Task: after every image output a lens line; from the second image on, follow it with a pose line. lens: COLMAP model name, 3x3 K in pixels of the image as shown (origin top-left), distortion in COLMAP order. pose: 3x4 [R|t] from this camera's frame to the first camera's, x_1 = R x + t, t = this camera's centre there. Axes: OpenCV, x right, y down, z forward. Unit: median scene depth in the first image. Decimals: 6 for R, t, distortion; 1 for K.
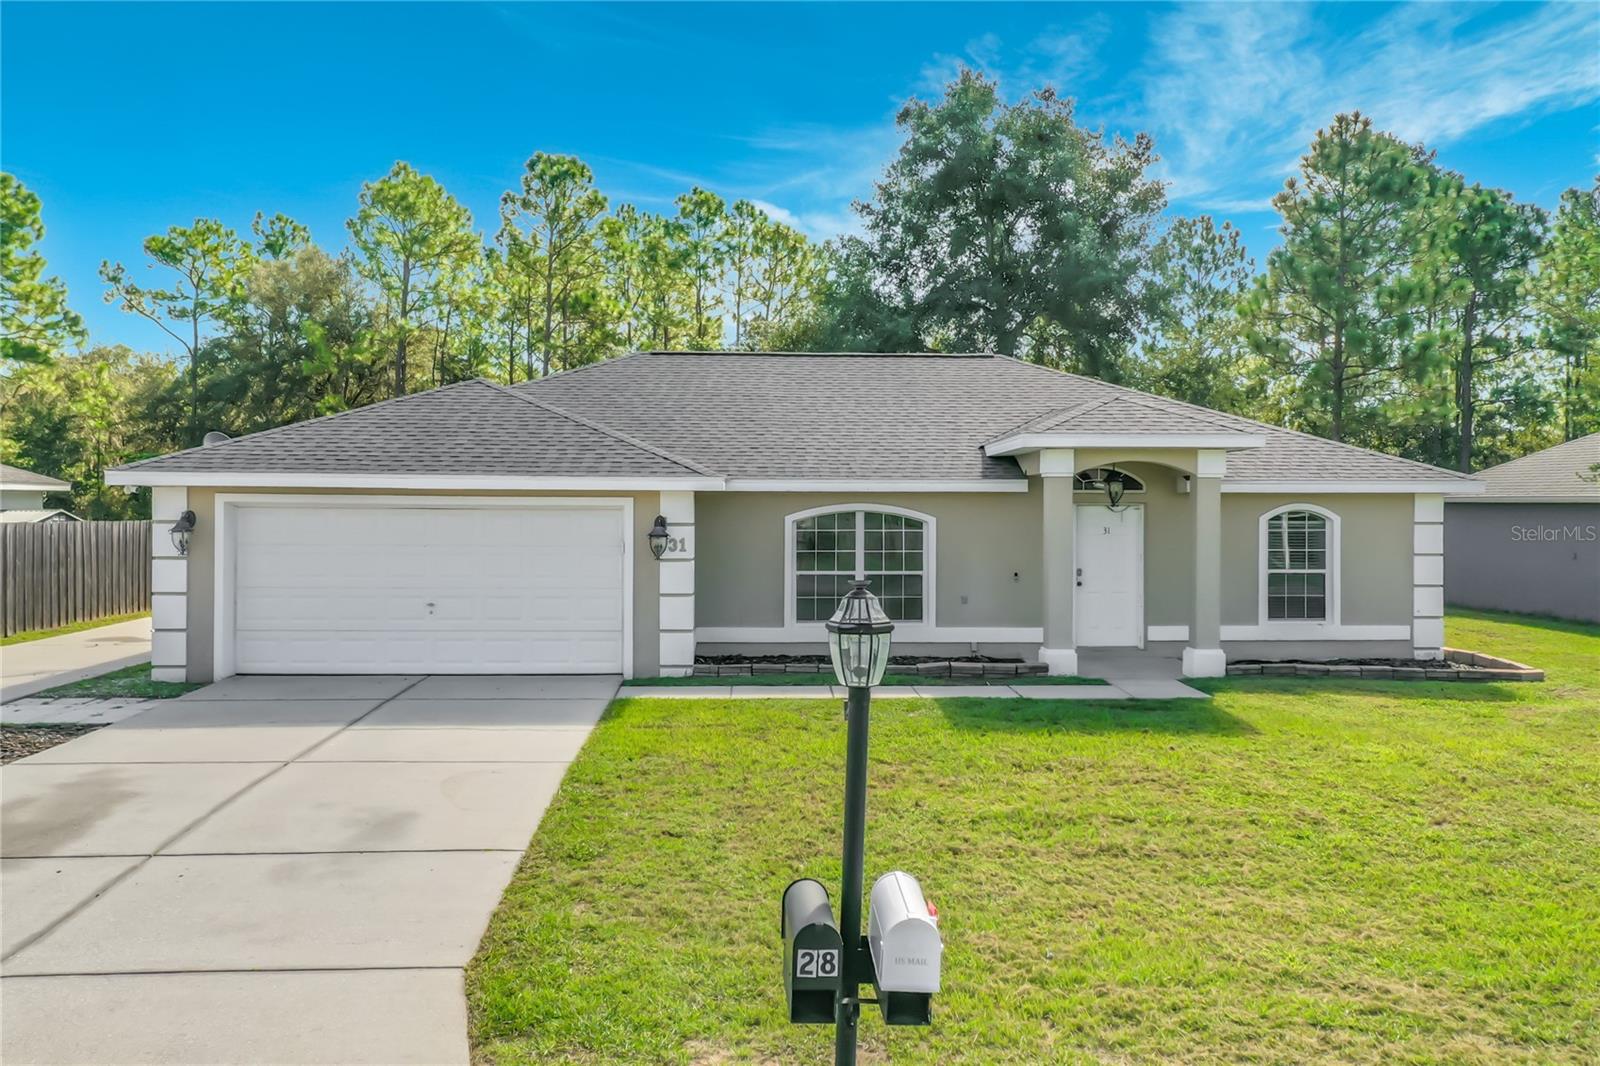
lens RADIAL K [[1251.3, 0, 801.2], [0, 1251.3, 511.6], [0, 0, 1]] dist [0.010019, 0.004099]
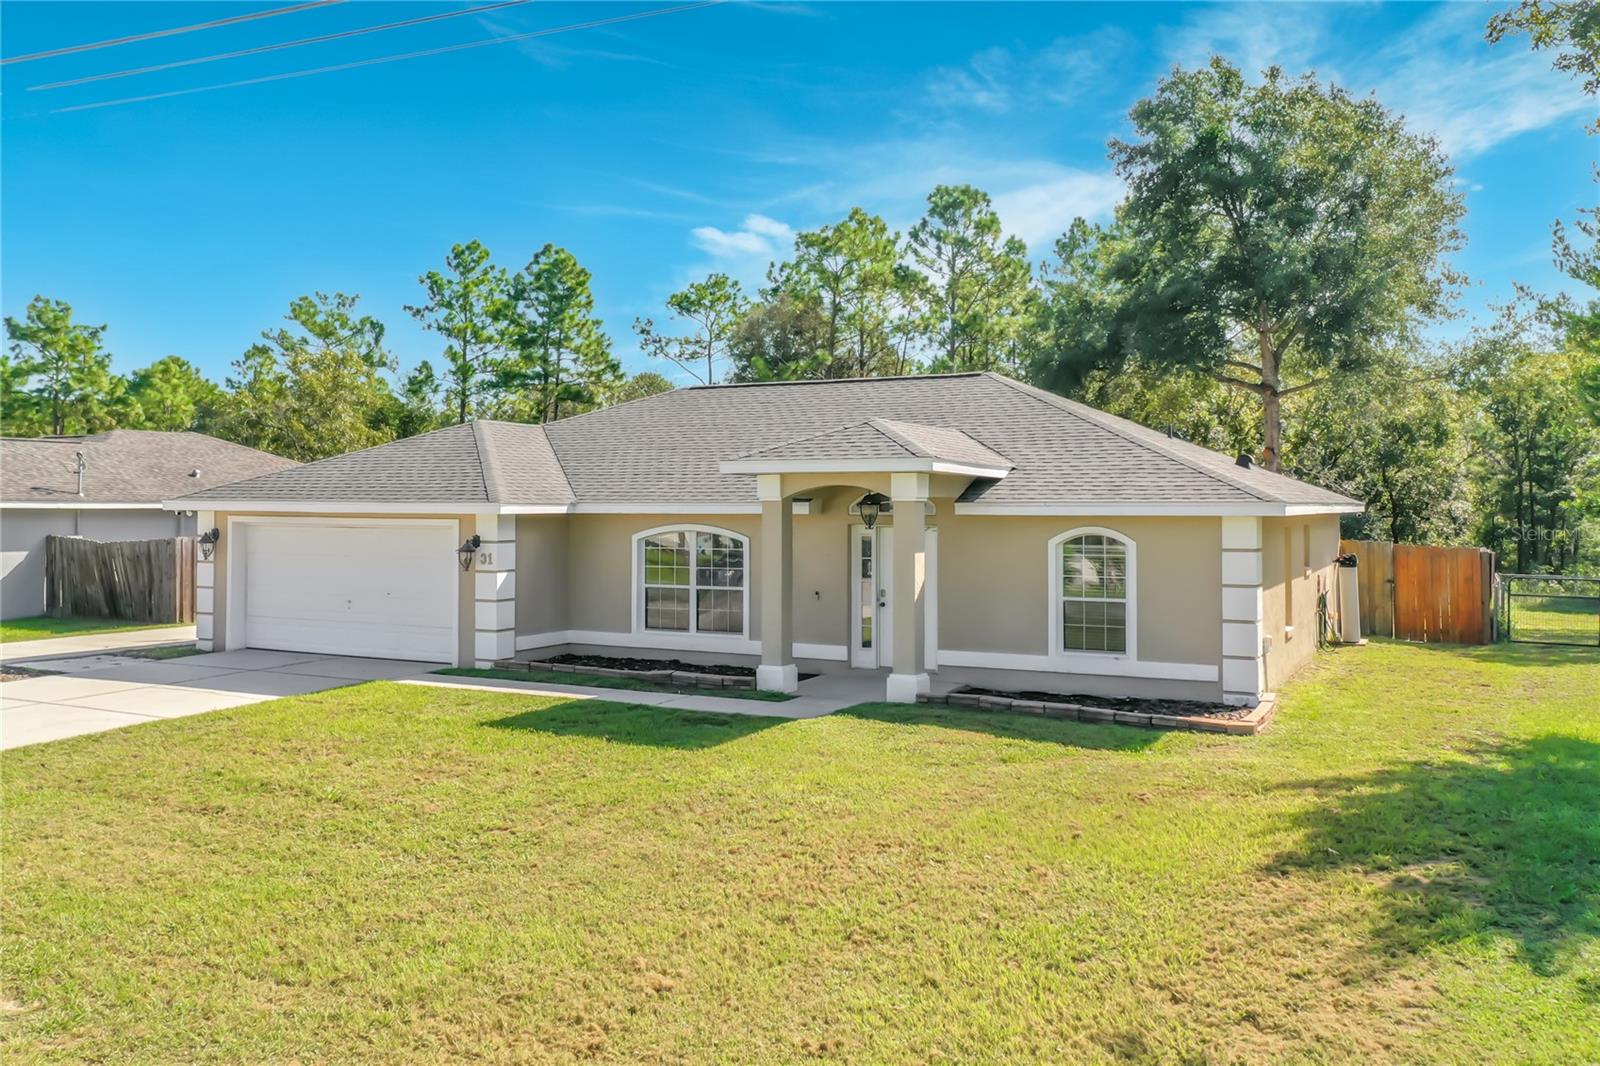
lens RADIAL K [[1249.2, 0, 806.2], [0, 1249.2, 495.9], [0, 0, 1]] dist [-0.002220, 0.001038]
pose [[0.871050, -0.006947, -0.491145, 0.674789], [-0.002667, 0.999818, -0.018871, -0.010831], [0.491187, 0.017747, 0.870873, 0.095314]]
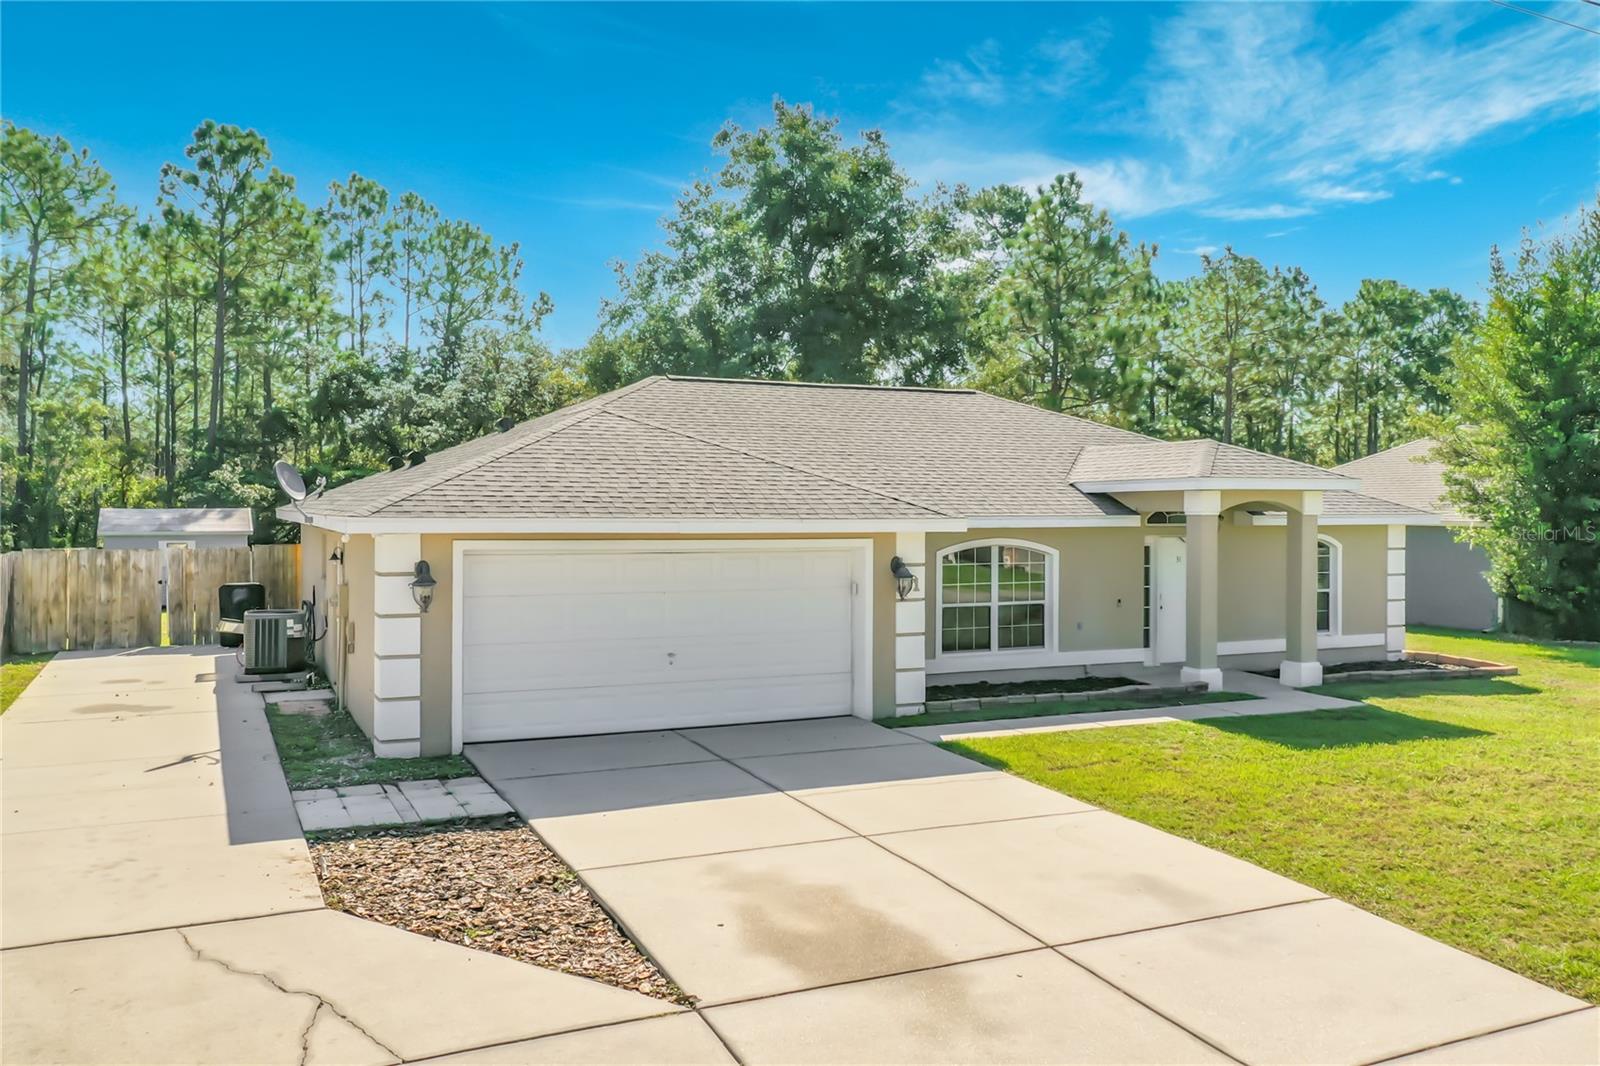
lens RADIAL K [[1253.5, 0, 800.0], [0, 1253.5, 533.0], [0, 0, 1]] dist [0.008585, 0.003916]
pose [[0.928877, -0.010394, 0.370243, -0.497733], [0.005389, 0.999880, 0.014548, -0.027373], [-0.370350, -0.011518, 0.928821, 0.081809]]
